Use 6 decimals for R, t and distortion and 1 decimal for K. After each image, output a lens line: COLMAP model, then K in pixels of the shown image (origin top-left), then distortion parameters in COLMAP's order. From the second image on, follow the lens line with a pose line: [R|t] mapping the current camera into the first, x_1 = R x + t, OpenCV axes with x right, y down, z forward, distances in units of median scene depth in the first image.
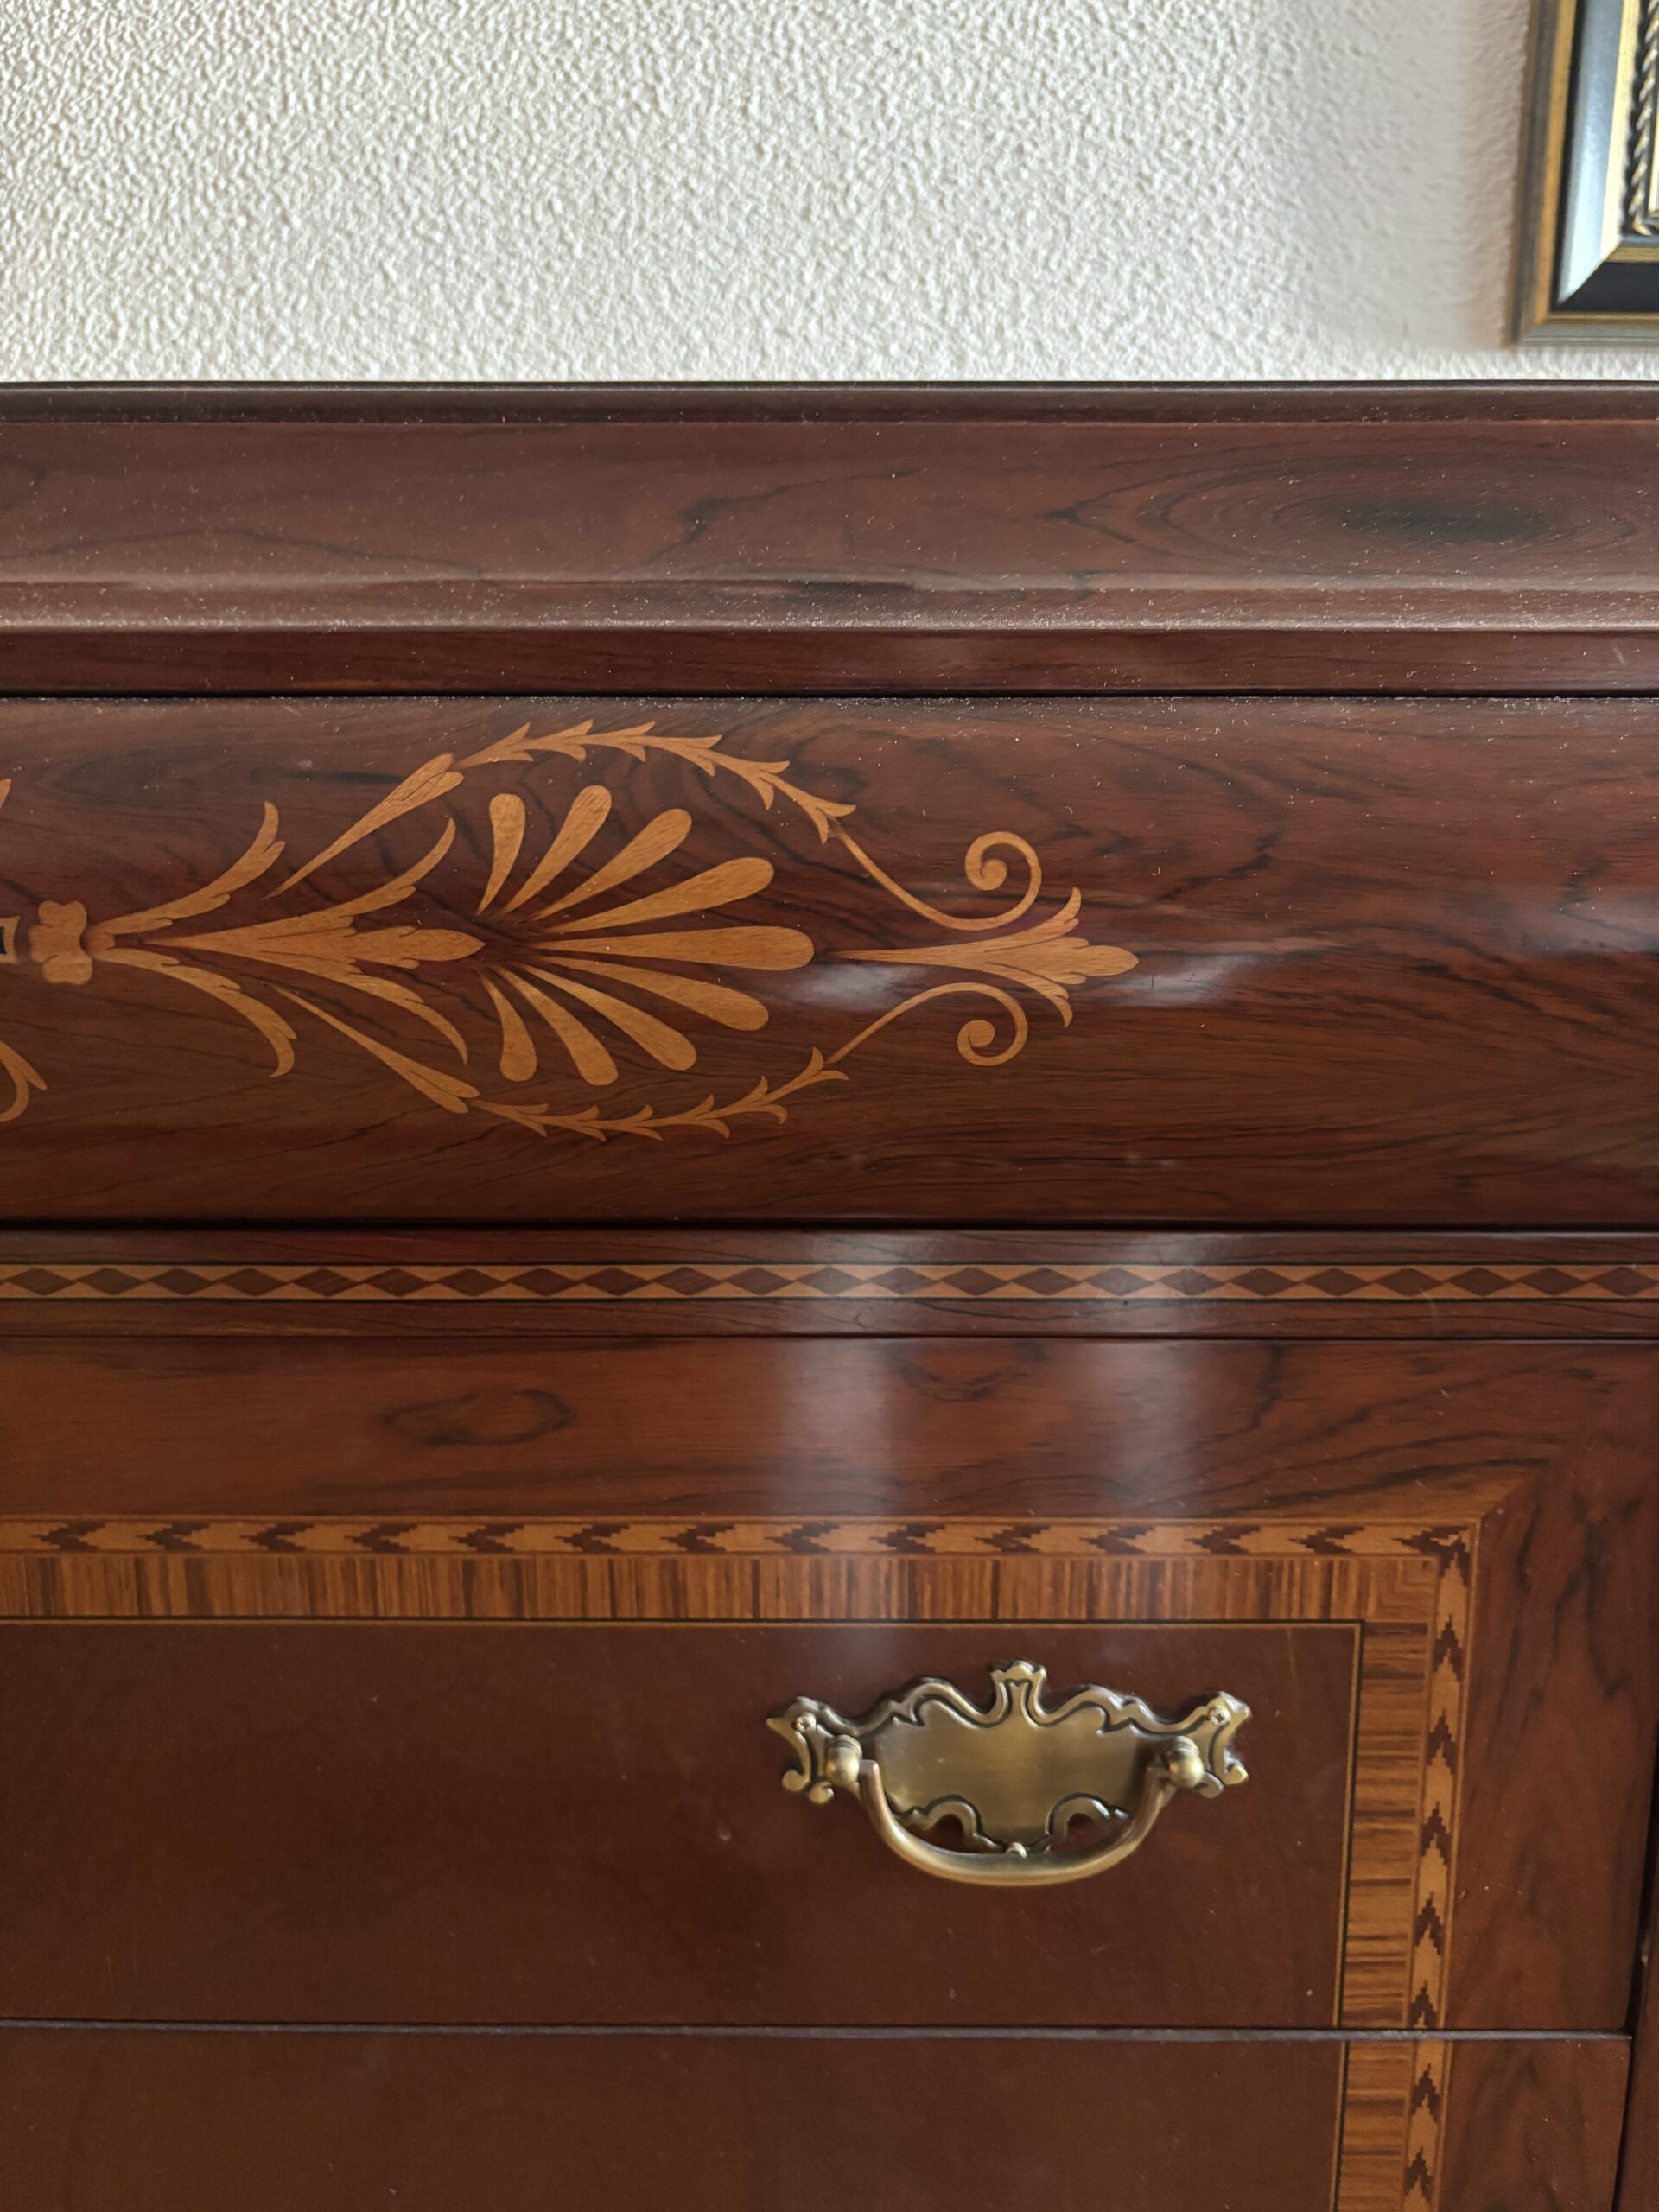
lens RADIAL K [[1648.8, 0, 829.5], [0, 1648.8, 1106.0], [0, 0, 1]] dist [0.001744, -0.004015]
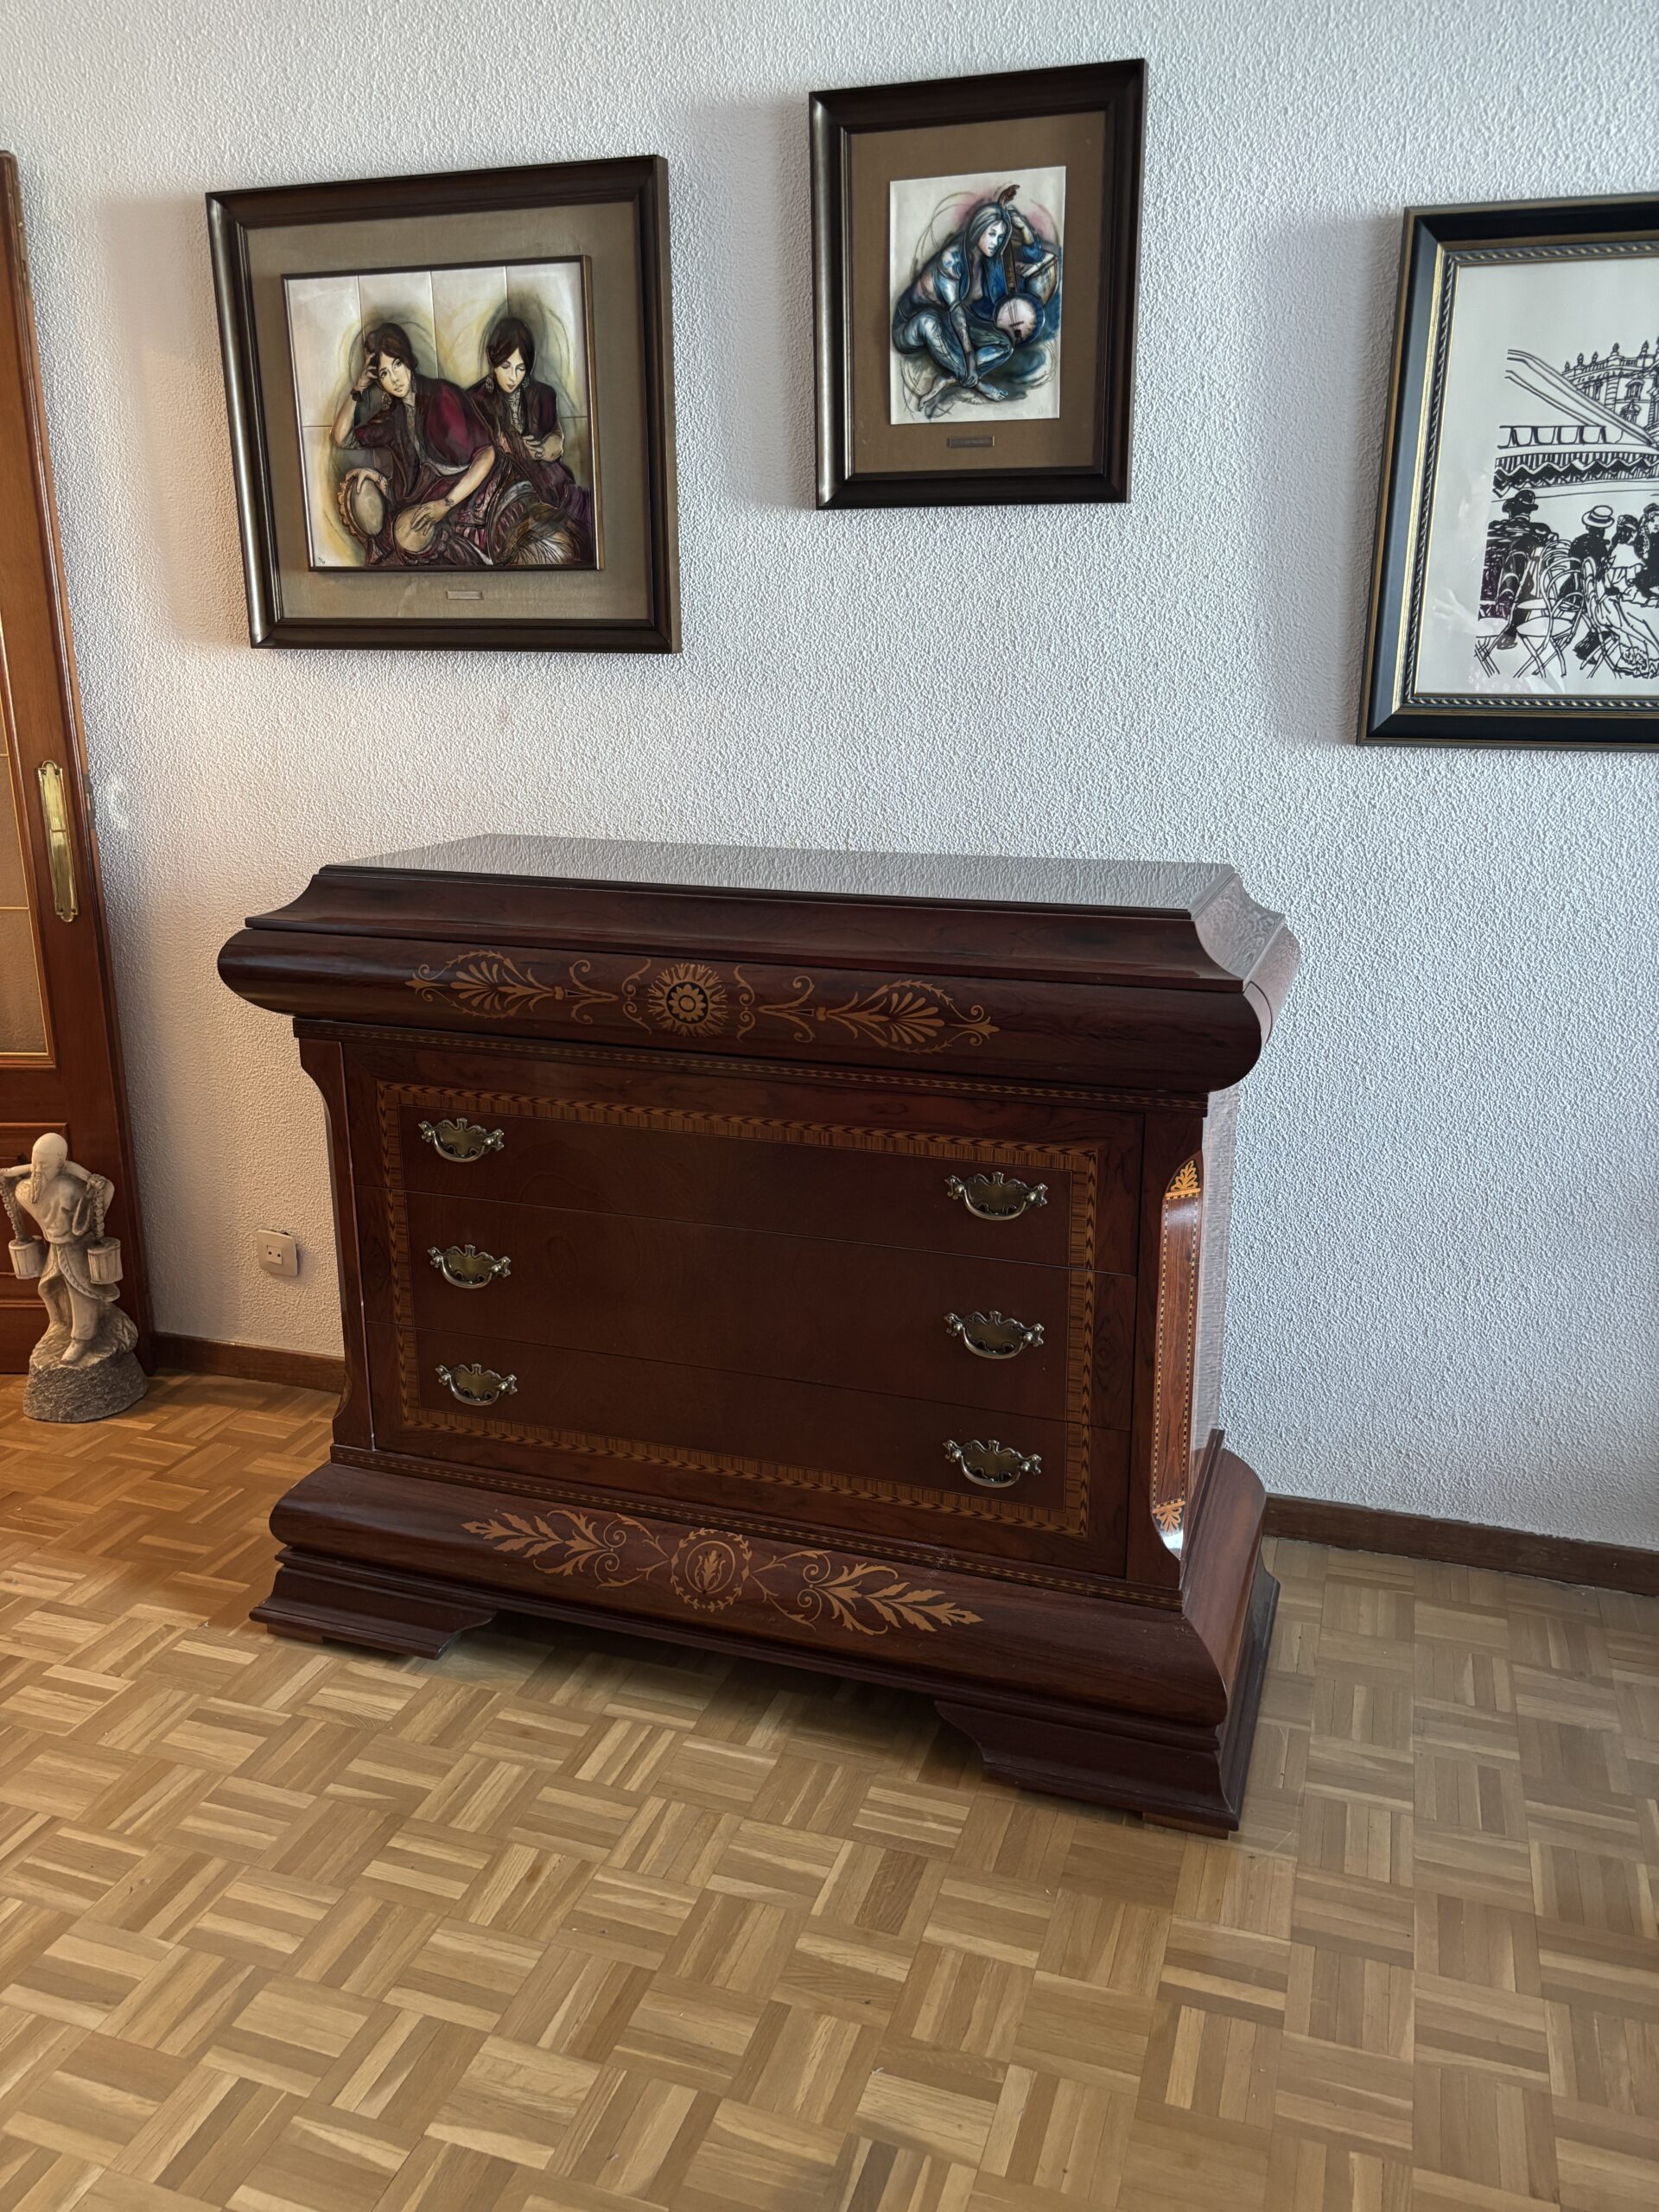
lens RADIAL K [[1690.4, 0, 823.6], [0, 1690.4, 1126.6], [0, 0, 1]] dist [0.029040, -0.034647]
pose [[0.944582, 0.087310, -0.316452, 1.160993], [-0.062110, 0.994104, 0.088882, -0.183565], [0.322347, -0.064302, 0.944435, -3.687050]]
